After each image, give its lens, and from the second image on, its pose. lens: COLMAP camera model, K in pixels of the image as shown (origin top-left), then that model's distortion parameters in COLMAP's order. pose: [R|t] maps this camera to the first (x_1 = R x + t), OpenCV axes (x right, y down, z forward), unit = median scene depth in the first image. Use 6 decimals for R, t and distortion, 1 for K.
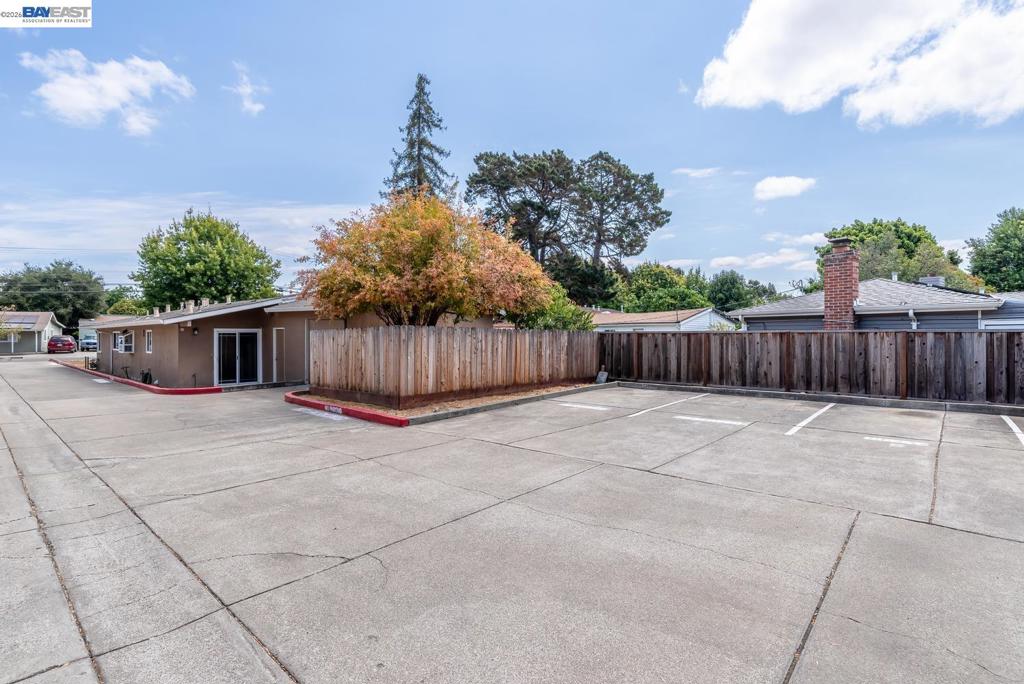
lens RADIAL K [[484.8, 0, 509.3], [0, 484.8, 340.0], [0, 0, 1]] dist [-0.003361, 0.000017]
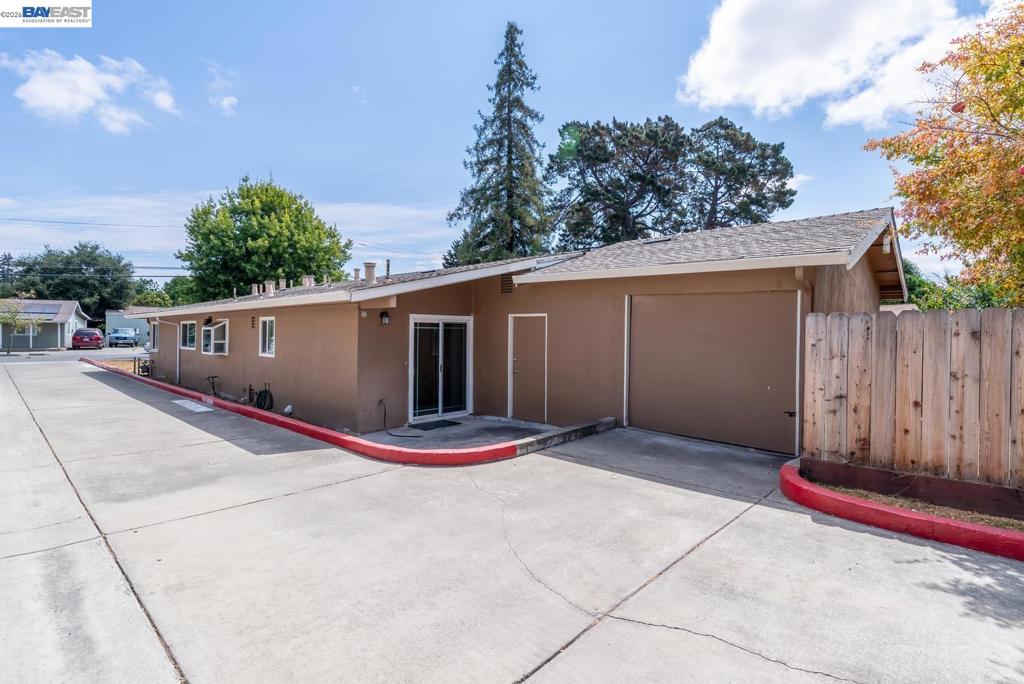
lens RADIAL K [[484.8, 0, 514.7], [0, 484.8, 340.2], [0, 0, 1]] dist [-0.003361, 0.000017]
pose [[0.999880, 0.010061, -0.011801, -0.162416], [-0.010019, 0.999943, 0.003589, 0.000728], [0.011837, -0.003470, 0.999924, 0.155397]]
